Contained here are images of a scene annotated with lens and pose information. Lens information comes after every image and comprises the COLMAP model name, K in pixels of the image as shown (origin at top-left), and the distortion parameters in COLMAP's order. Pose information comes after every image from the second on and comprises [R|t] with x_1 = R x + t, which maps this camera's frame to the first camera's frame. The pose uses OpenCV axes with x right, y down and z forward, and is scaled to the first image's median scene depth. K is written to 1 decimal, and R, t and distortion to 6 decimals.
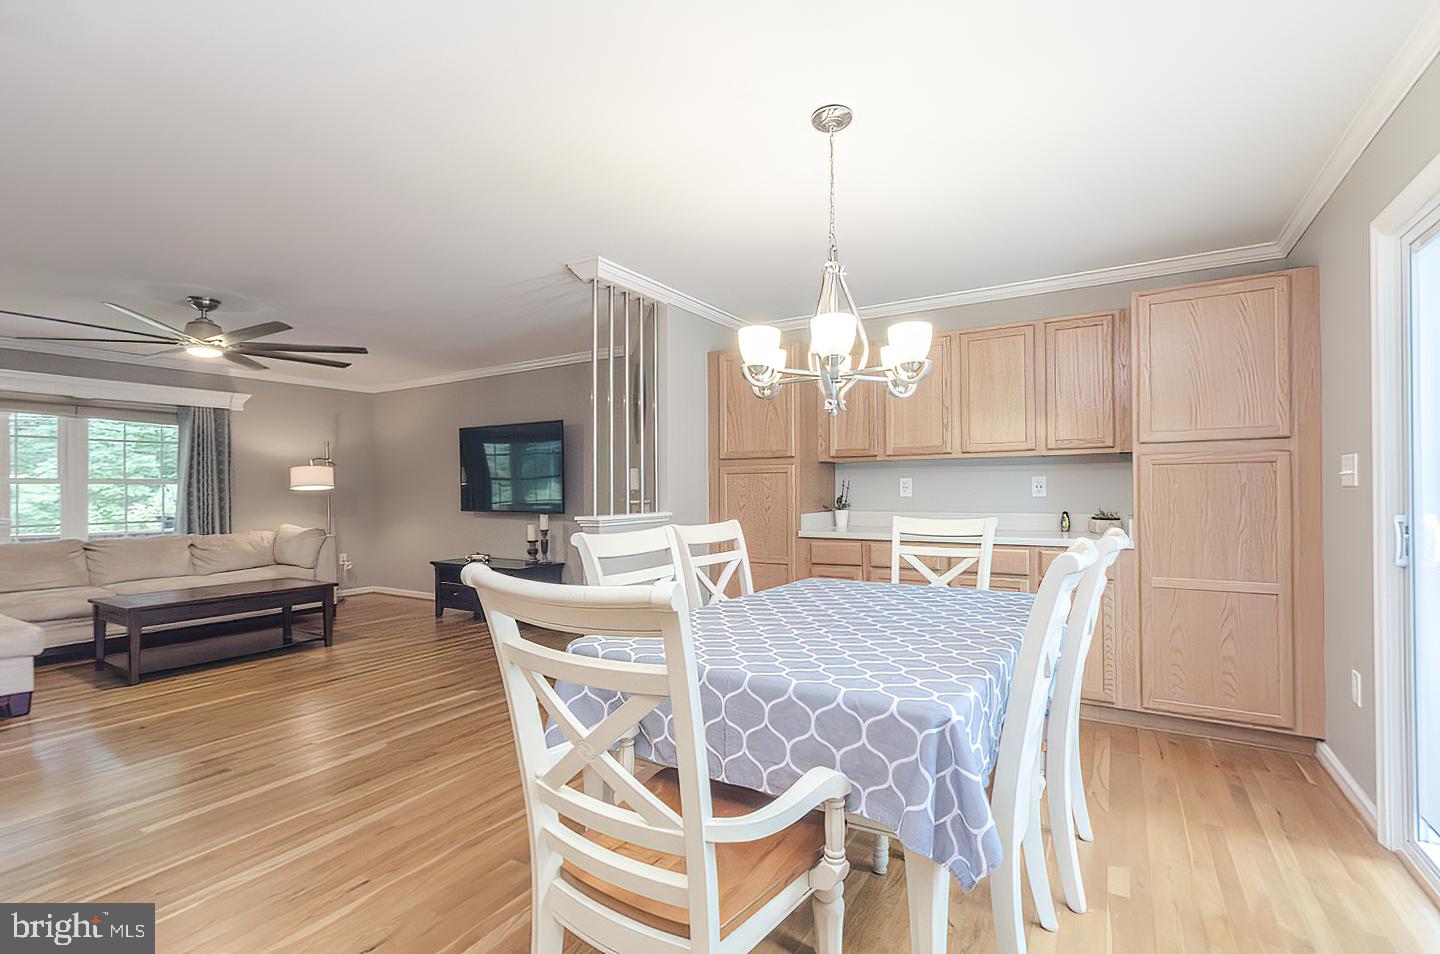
lens RADIAL K [[637.5, 0, 727.2], [0, 637.5, 486.4], [0, 0, 1]] dist [0.018157, 0.000342]
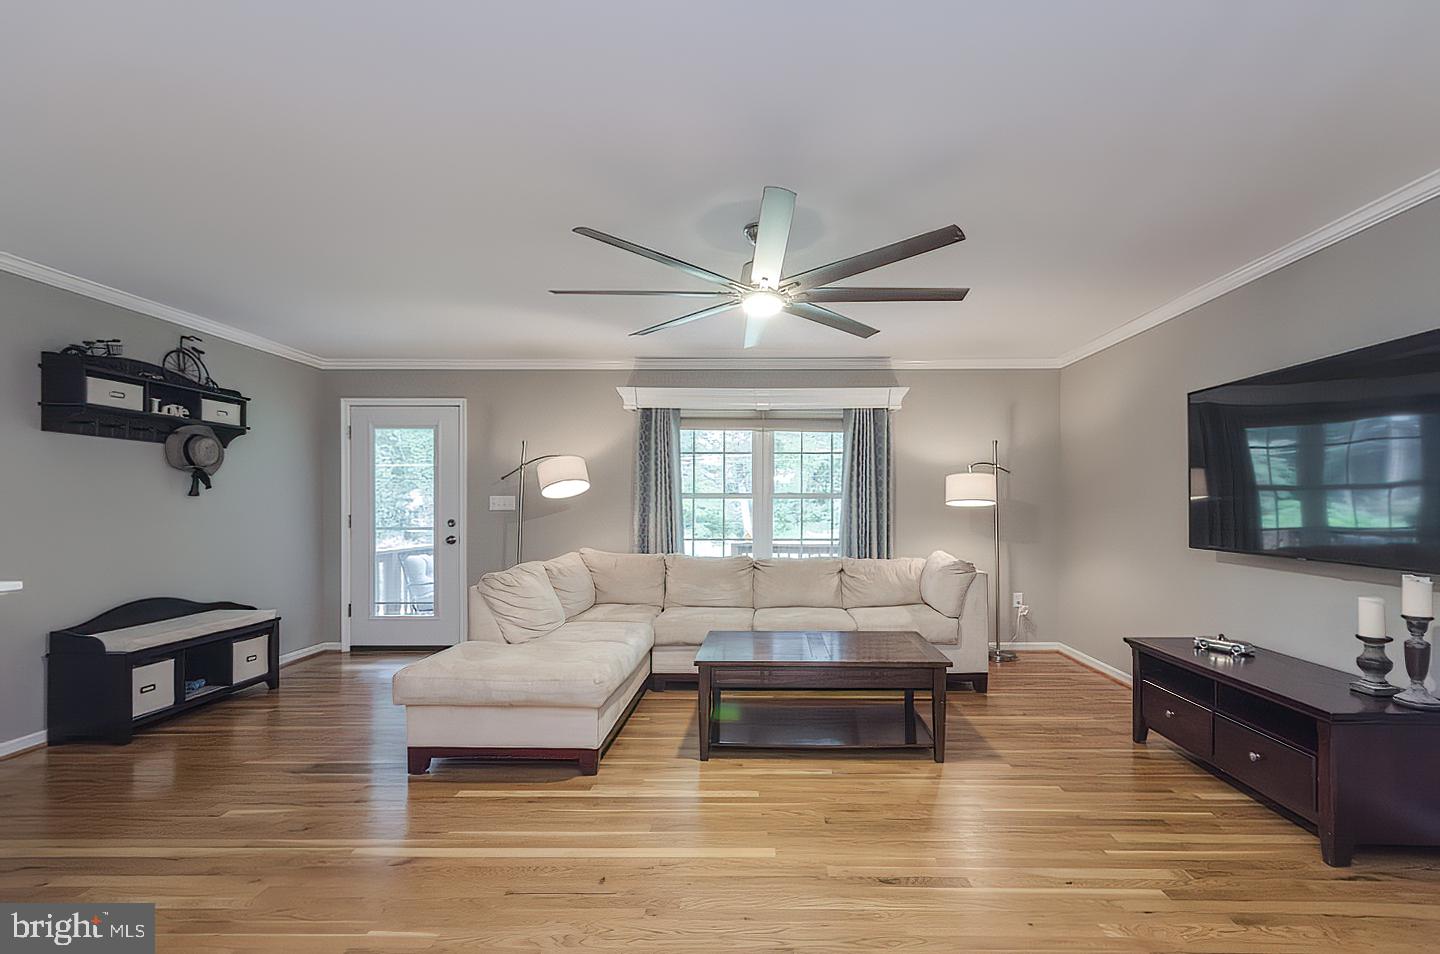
lens RADIAL K [[639.7, 0, 763.3], [0, 639.7, 507.8], [0, 0, 1]] dist [0.001929, 0.000326]
pose [[0.525936, 0.009719, -0.850468, -0.154062], [0.001853, 0.999919, 0.012572, -0.001916], [0.850522, -0.008188, 0.525876, 0.432021]]
